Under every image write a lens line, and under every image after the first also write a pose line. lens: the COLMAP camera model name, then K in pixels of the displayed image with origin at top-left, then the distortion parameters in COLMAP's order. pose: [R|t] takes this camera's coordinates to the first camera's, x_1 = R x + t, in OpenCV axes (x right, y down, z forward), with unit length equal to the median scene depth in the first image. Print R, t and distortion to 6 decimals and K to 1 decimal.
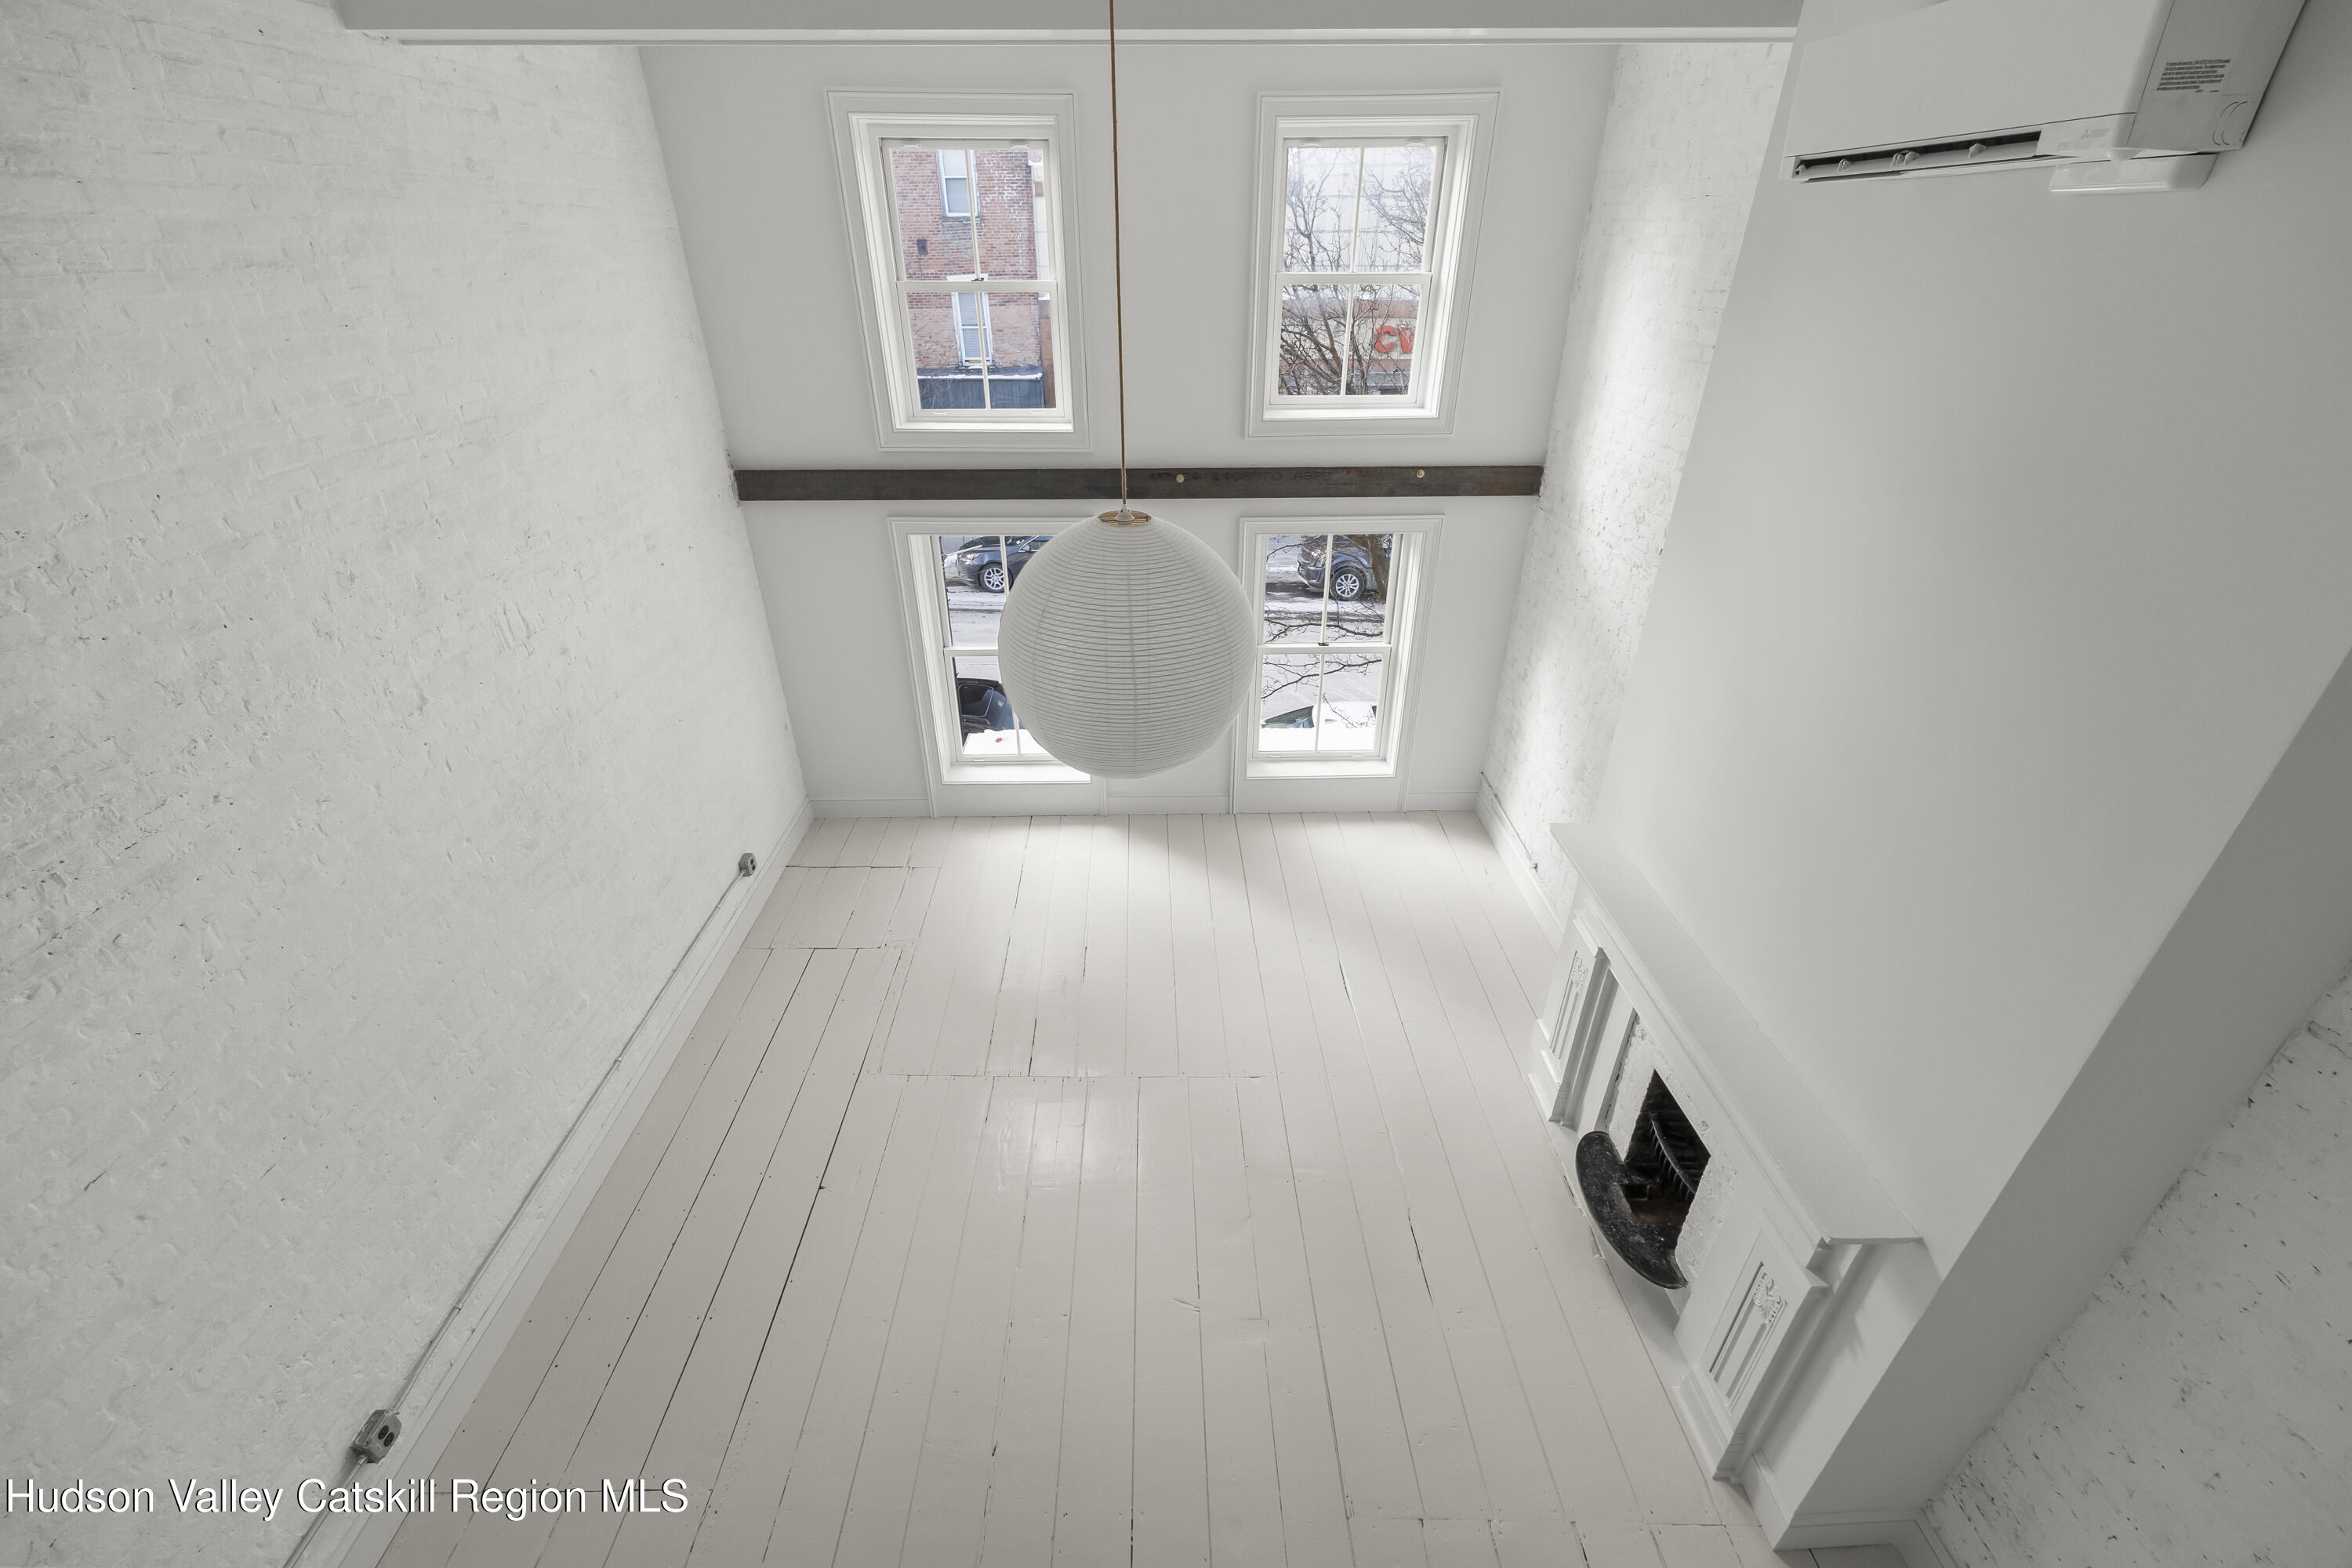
lens RADIAL K [[958.7, 0, 1171.7], [0, 958.7, 772.9], [0, 0, 1]] dist [0.006013, -0.001017]
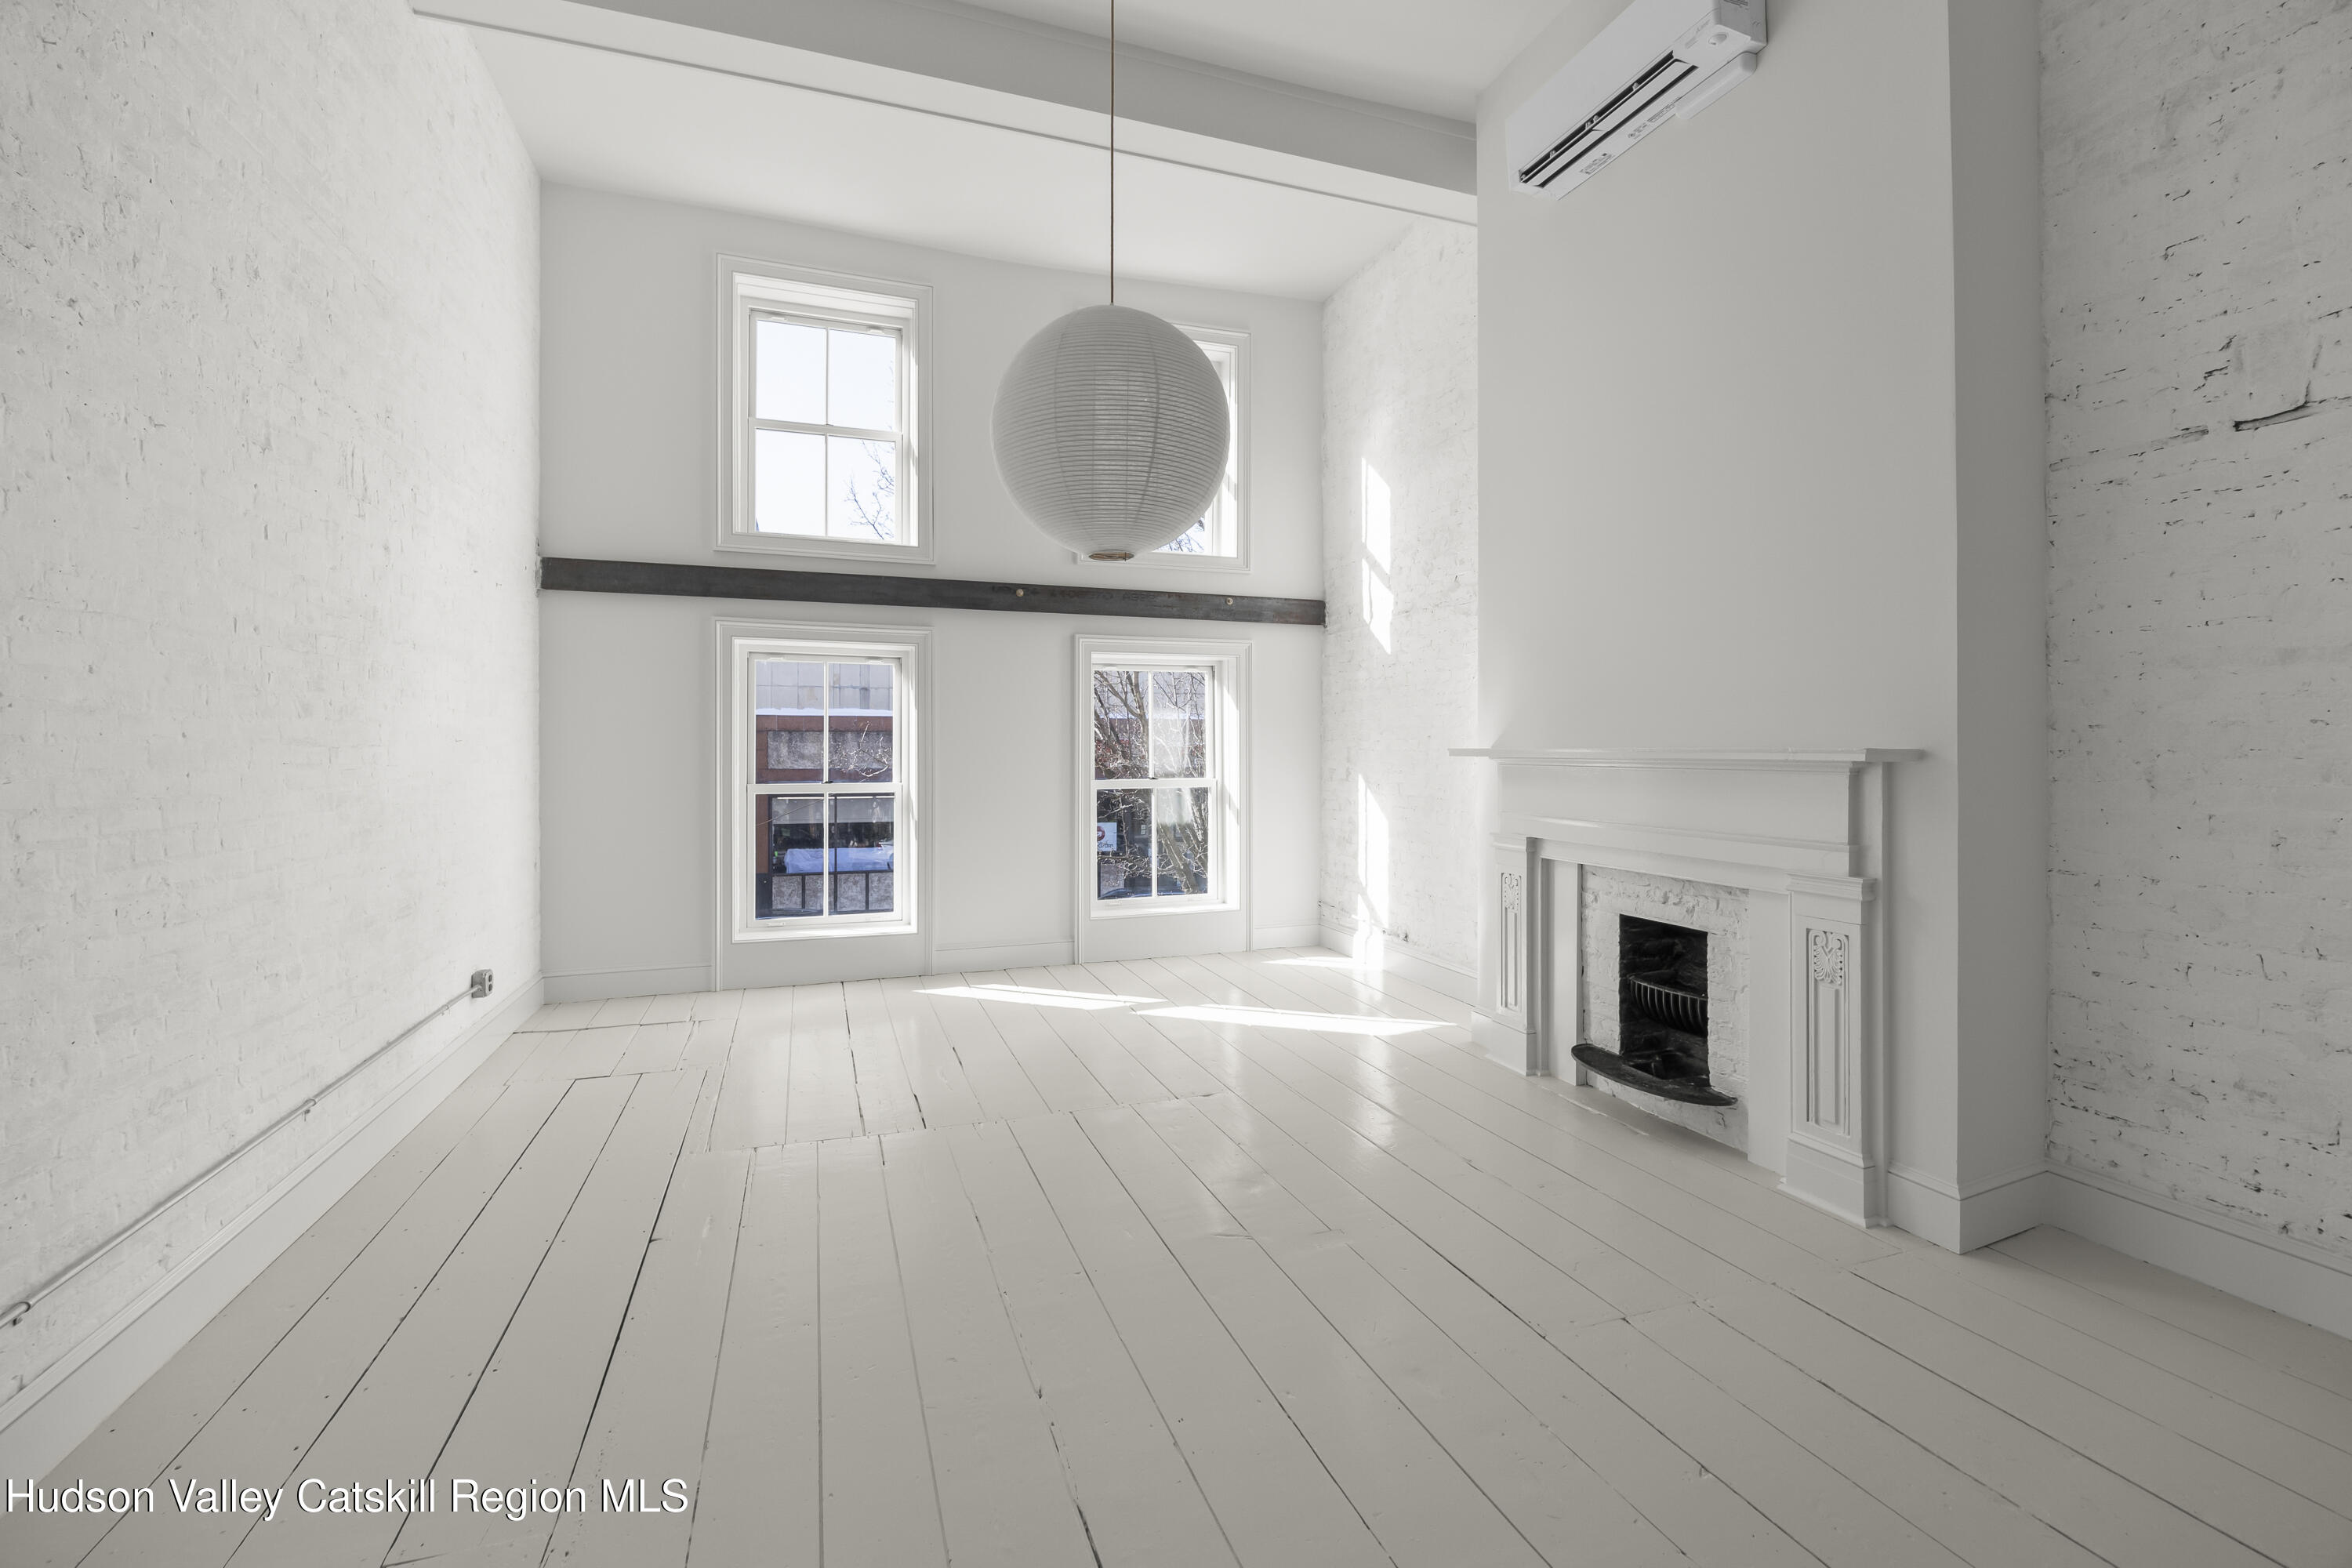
lens RADIAL K [[999.5, 0, 1180.6], [0, 999.5, 735.9], [0, 0, 1]] dist [-0.010194, 0.000441]
pose [[0.945859, 0.003075, 0.324563, -0.298624], [0.158474, 0.868291, -0.470060, 0.621549], [-0.283260, 0.496045, 0.820794, 0.199462]]
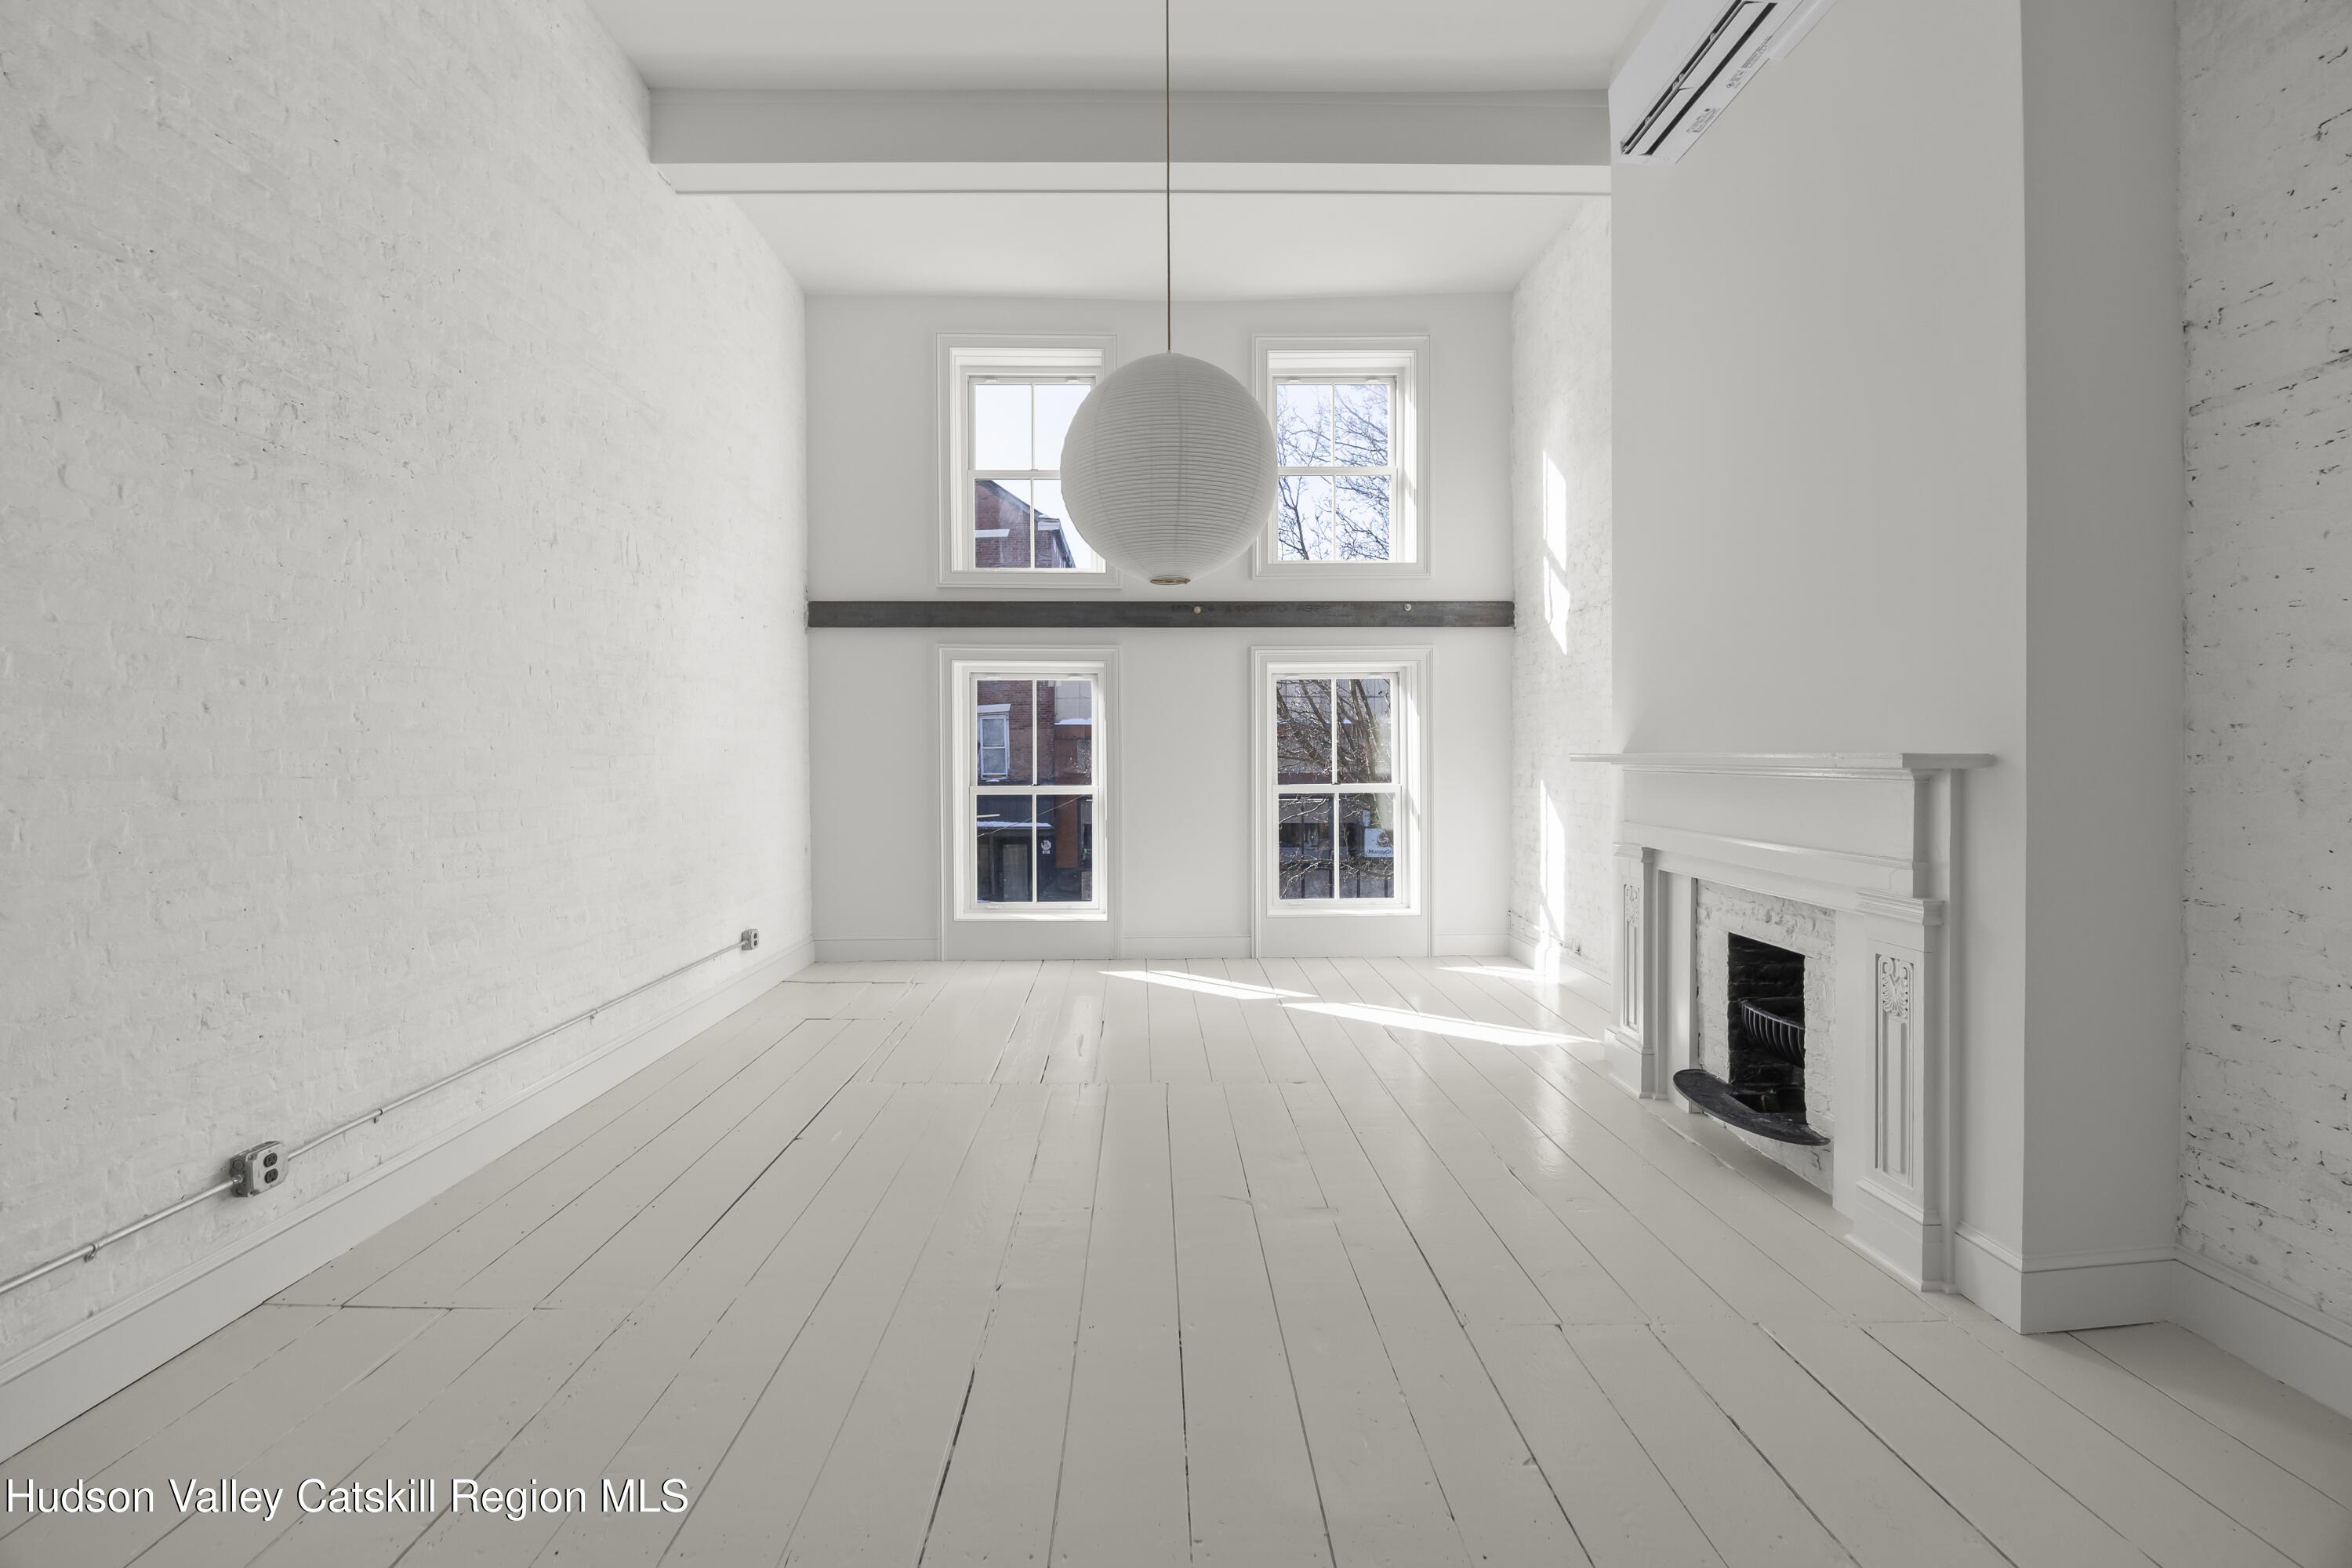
lens RADIAL K [[993.7, 0, 1170.9], [0, 993.7, 756.2], [0, 0, 1]] dist [-0.008567, 0.000284]
pose [[0.999991, -0.003519, 0.002559, -0.043680], [0.004318, 0.874931, -0.484228, 0.685284], [-0.000535, 0.484235, 0.874938, 0.084321]]
